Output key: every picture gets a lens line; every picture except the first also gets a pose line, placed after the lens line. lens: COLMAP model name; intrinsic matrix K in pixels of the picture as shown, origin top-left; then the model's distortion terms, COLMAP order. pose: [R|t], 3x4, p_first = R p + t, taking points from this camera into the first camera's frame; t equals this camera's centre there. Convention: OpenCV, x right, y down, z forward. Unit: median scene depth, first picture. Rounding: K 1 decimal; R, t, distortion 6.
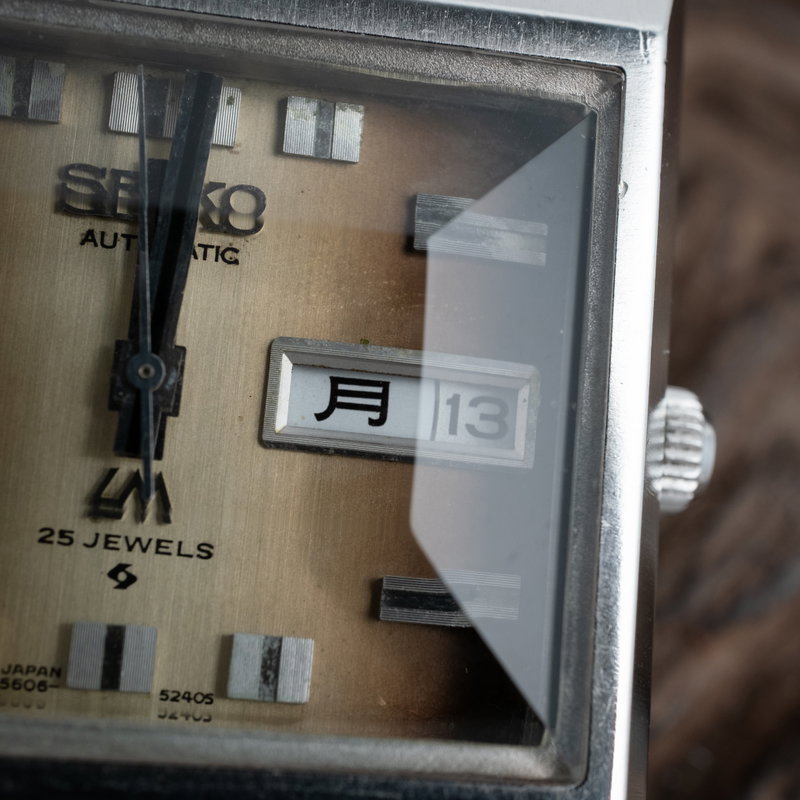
lens RADIAL K [[1497.3, 0, 400.0], [0, 1497.3, 400.0], [0, 0, 1]] dist [0.065249, 0.158798]
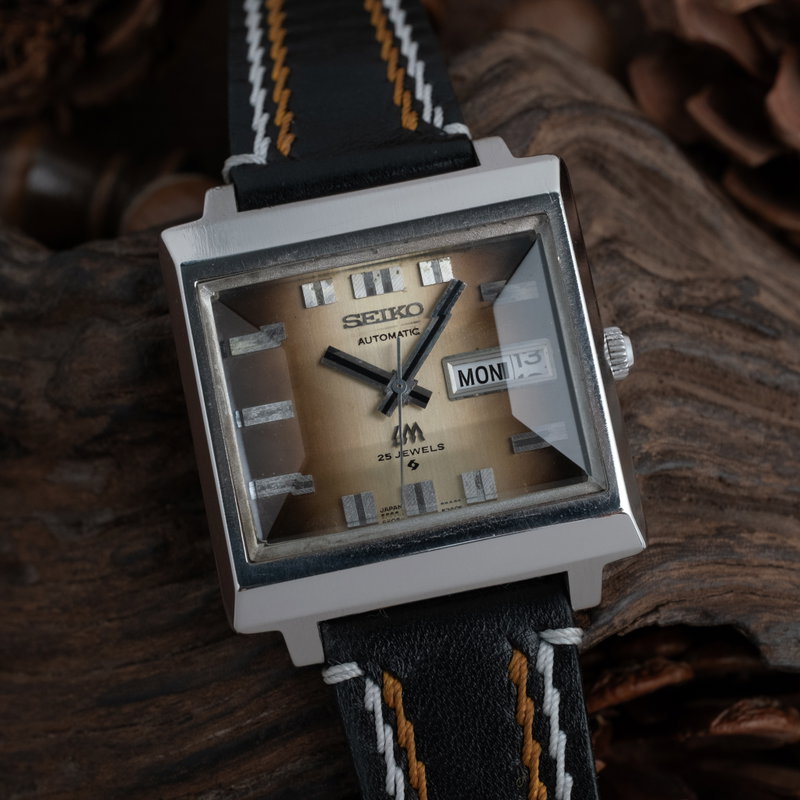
lens RADIAL K [[1497.3, 0, 400.0], [0, 1497.3, 400.0], [0, 0, 1]] dist [0.065249, 0.158798]
pose [[0.953146, -0.286188, -0.098025, 0.074783], [0.289633, 0.956870, 0.022627, -0.052235], [0.087322, -0.049958, 0.994927, -1.512644]]
